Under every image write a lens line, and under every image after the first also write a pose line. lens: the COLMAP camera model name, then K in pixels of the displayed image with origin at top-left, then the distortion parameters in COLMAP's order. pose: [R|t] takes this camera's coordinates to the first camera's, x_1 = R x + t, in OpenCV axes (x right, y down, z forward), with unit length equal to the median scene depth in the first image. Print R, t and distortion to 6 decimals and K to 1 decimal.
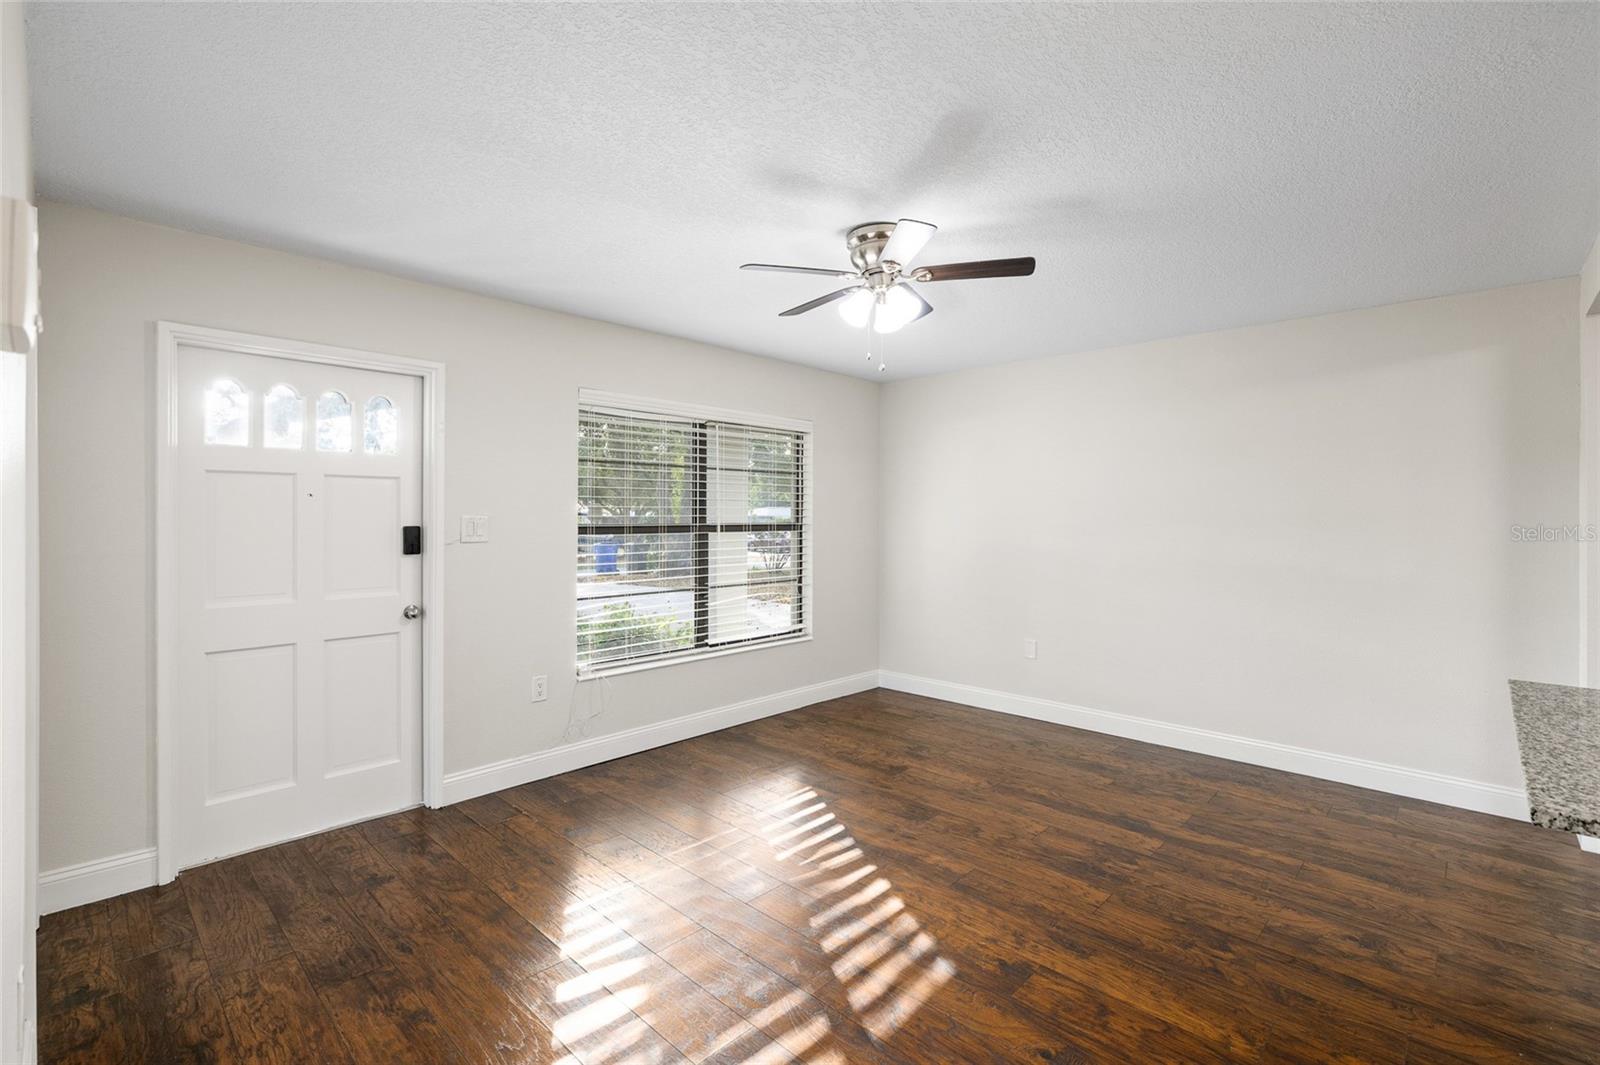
lens RADIAL K [[711.3, 0, 802.1], [0, 711.3, 519.6], [0, 0, 1]] dist [-0.007521, -0.000177]
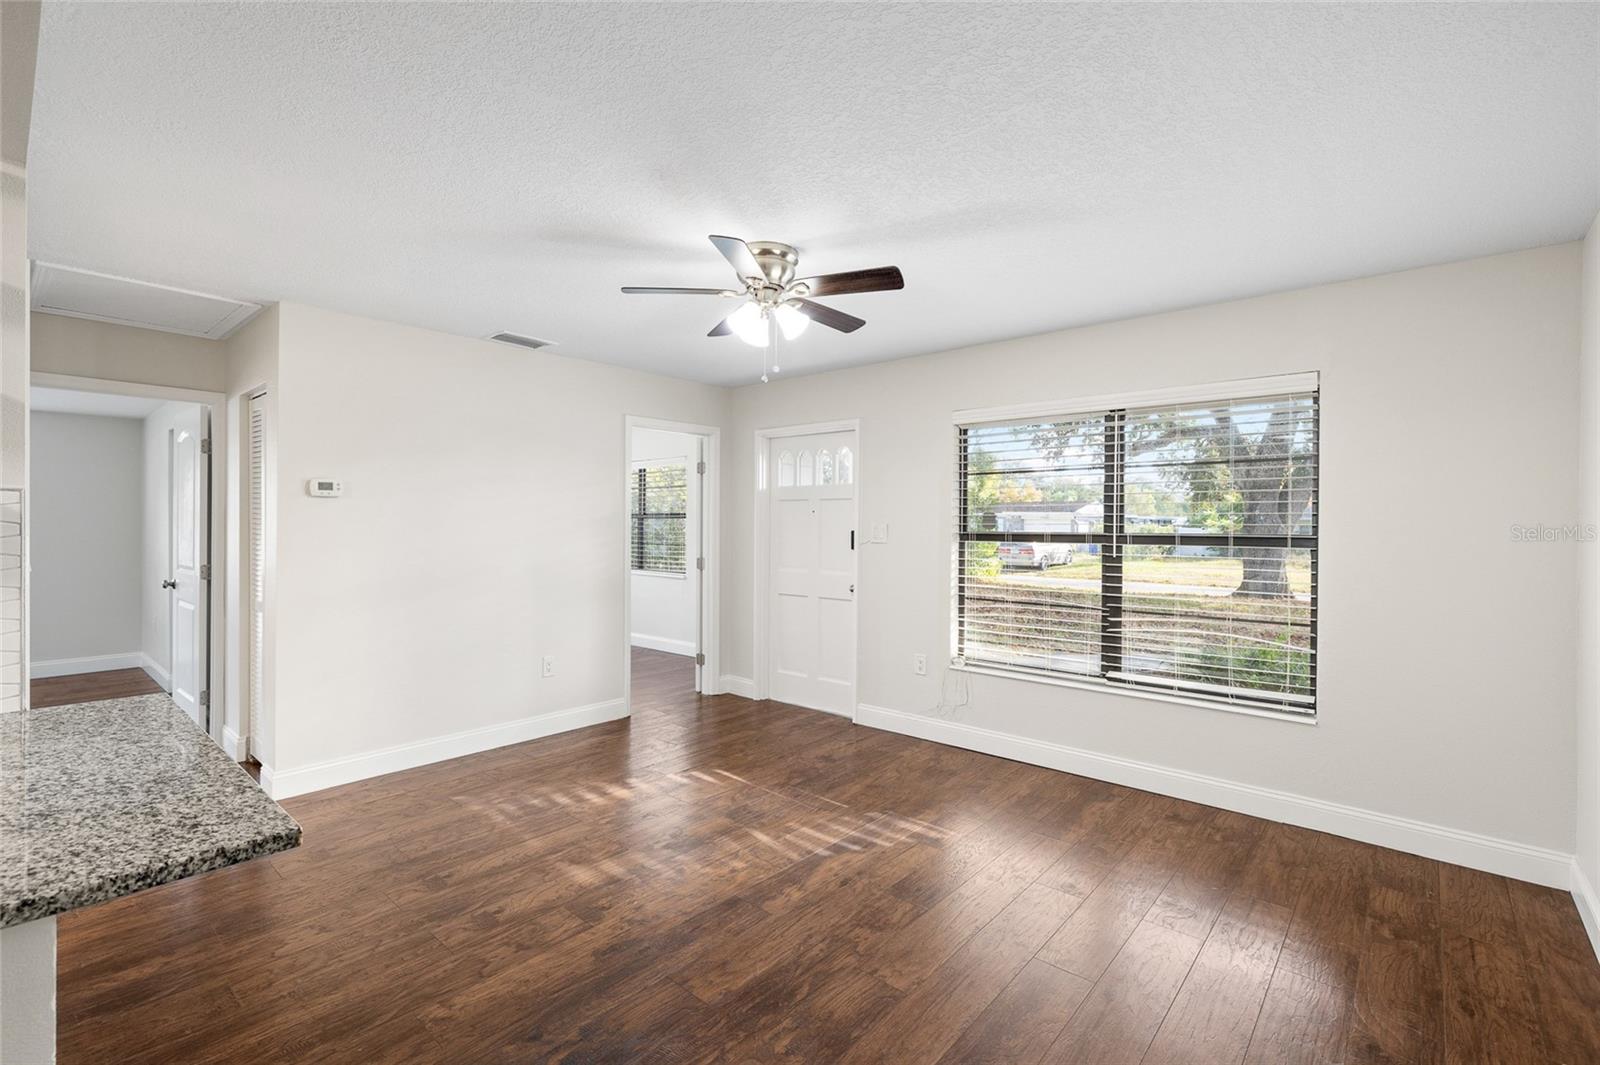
lens RADIAL K [[711.3, 0, 809.2], [0, 711.3, 528.9], [0, 0, 1]] dist [-0.007521, -0.000177]
pose [[0.051790, 0.004498, -0.998648, 0.888780], [-0.009270, 0.999949, 0.004023, 0.000510], [0.998615, 0.009049, 0.051829, 0.776877]]
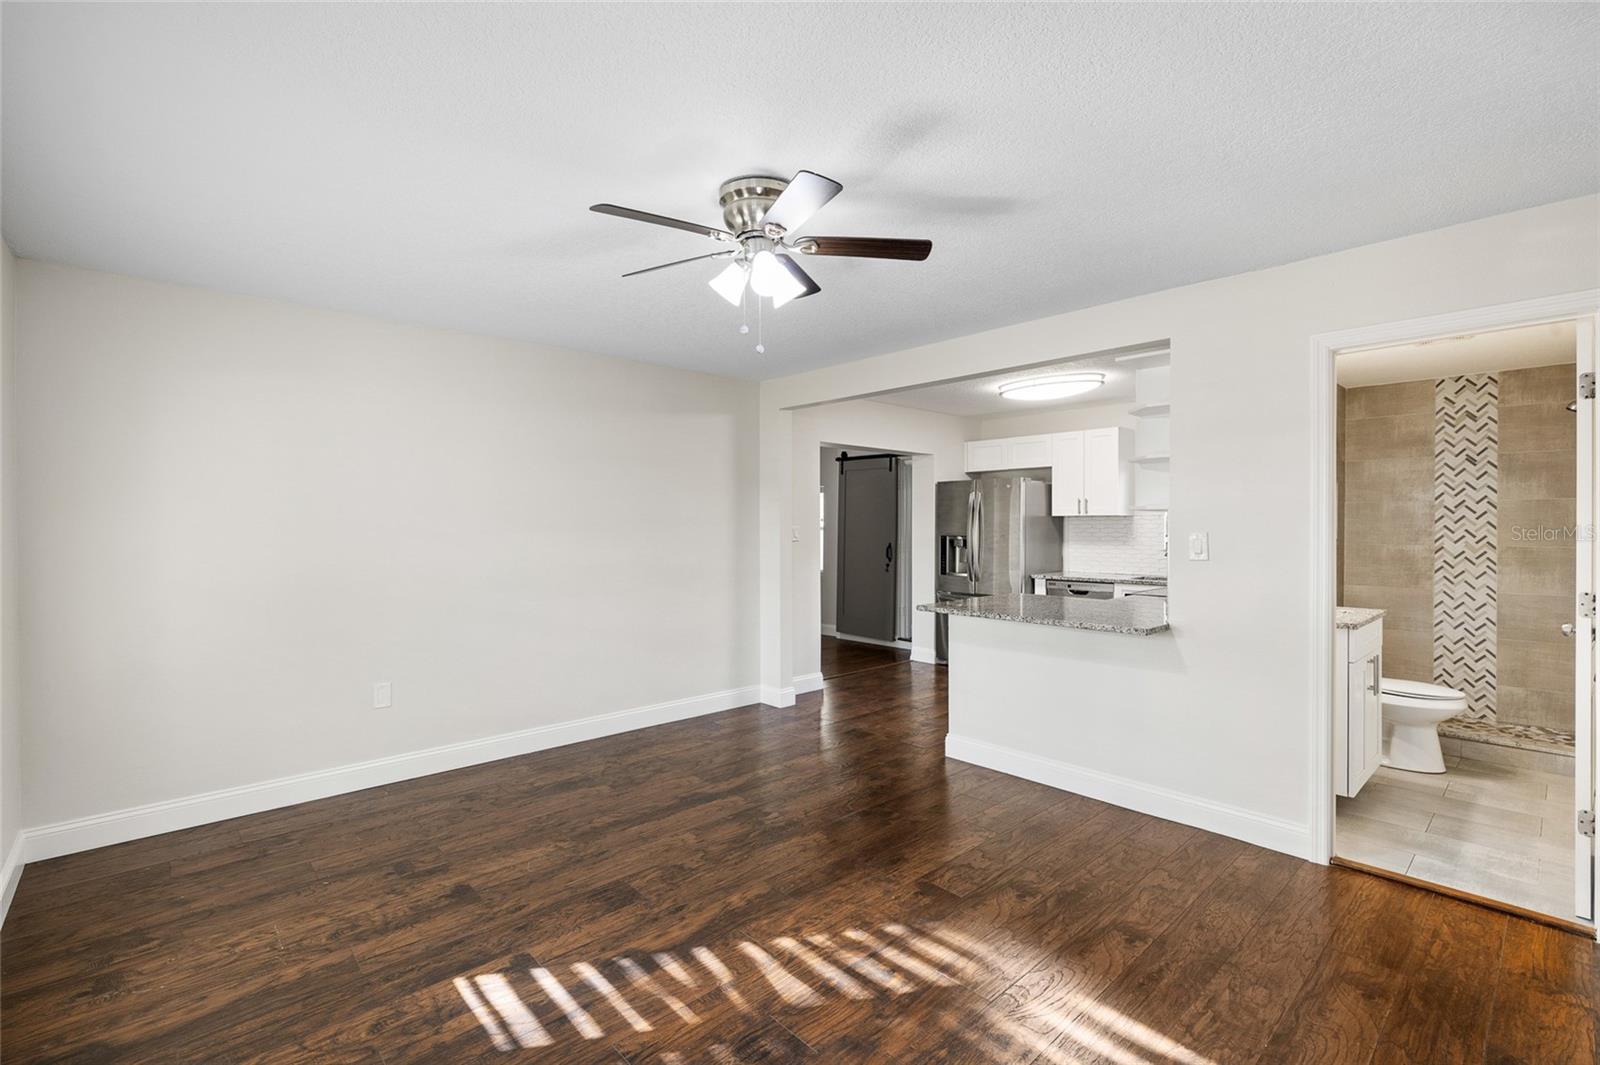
lens RADIAL K [[711.3, 0, 799.6], [0, 711.3, 528.5], [0, 0, 1]] dist [-0.007521, -0.000177]
pose [[0.065672, -0.010148, 0.997790, -0.570432], [0.004999, 0.999939, 0.009840, -0.004955], [-0.997829, 0.004342, 0.065718, 0.688632]]
